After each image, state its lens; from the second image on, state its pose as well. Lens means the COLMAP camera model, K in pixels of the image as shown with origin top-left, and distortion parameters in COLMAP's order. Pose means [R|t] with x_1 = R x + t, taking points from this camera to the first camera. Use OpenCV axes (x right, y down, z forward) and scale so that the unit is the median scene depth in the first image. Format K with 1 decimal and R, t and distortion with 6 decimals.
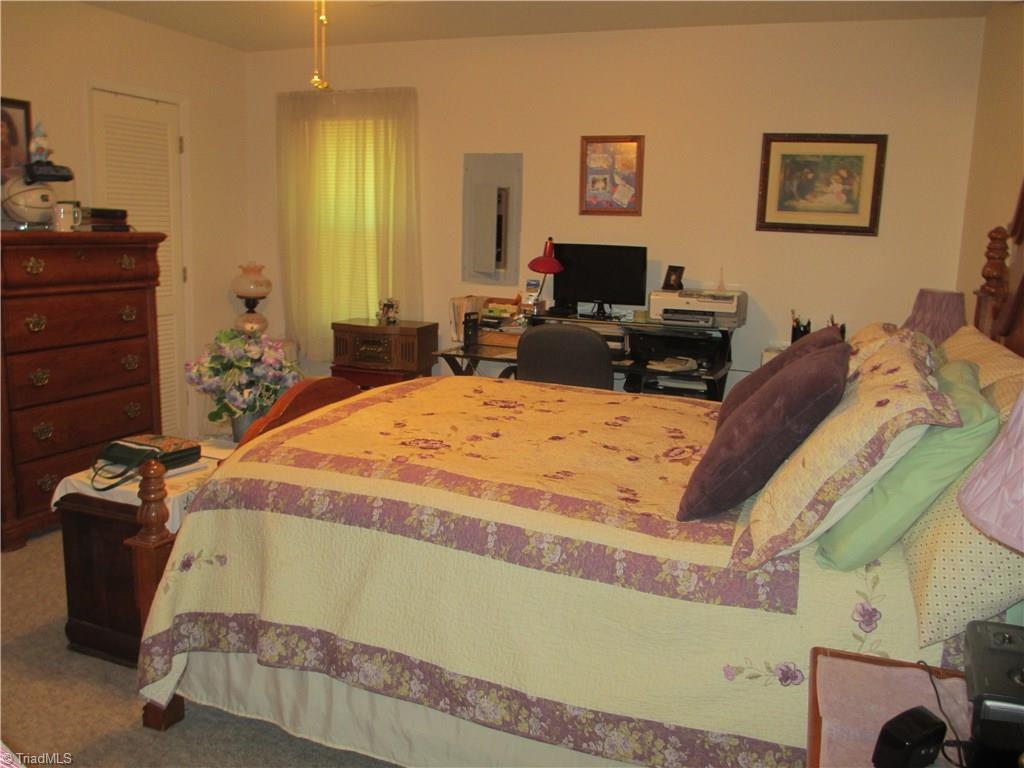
lens RADIAL K [[862.6, 0, 511.9], [0, 862.6, 384.5], [0, 0, 1]] dist [-0.093792, 0.042927]
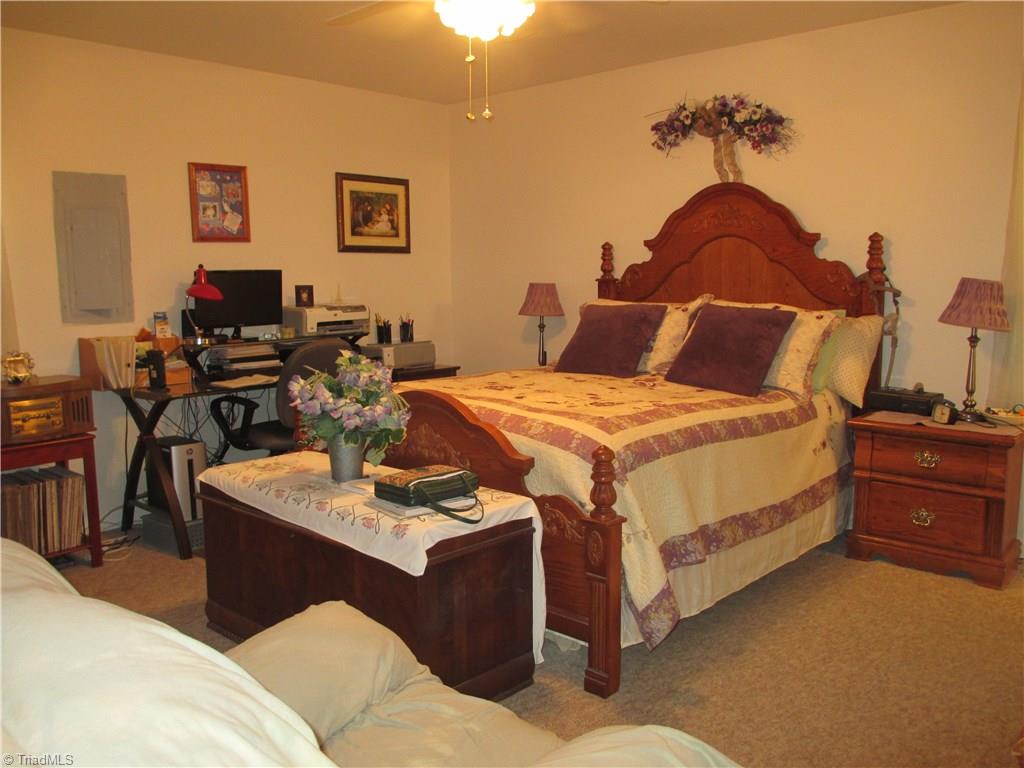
lens RADIAL K [[862.6, 0, 513.0], [0, 862.6, 386.5], [0, 0, 1]] dist [-0.093792, 0.042927]
pose [[0.369345, -0.155653, 0.916164, -0.774184], [0.186519, 0.978227, 0.091004, -0.060695], [-0.910382, 0.137270, 0.390336, 0.336444]]
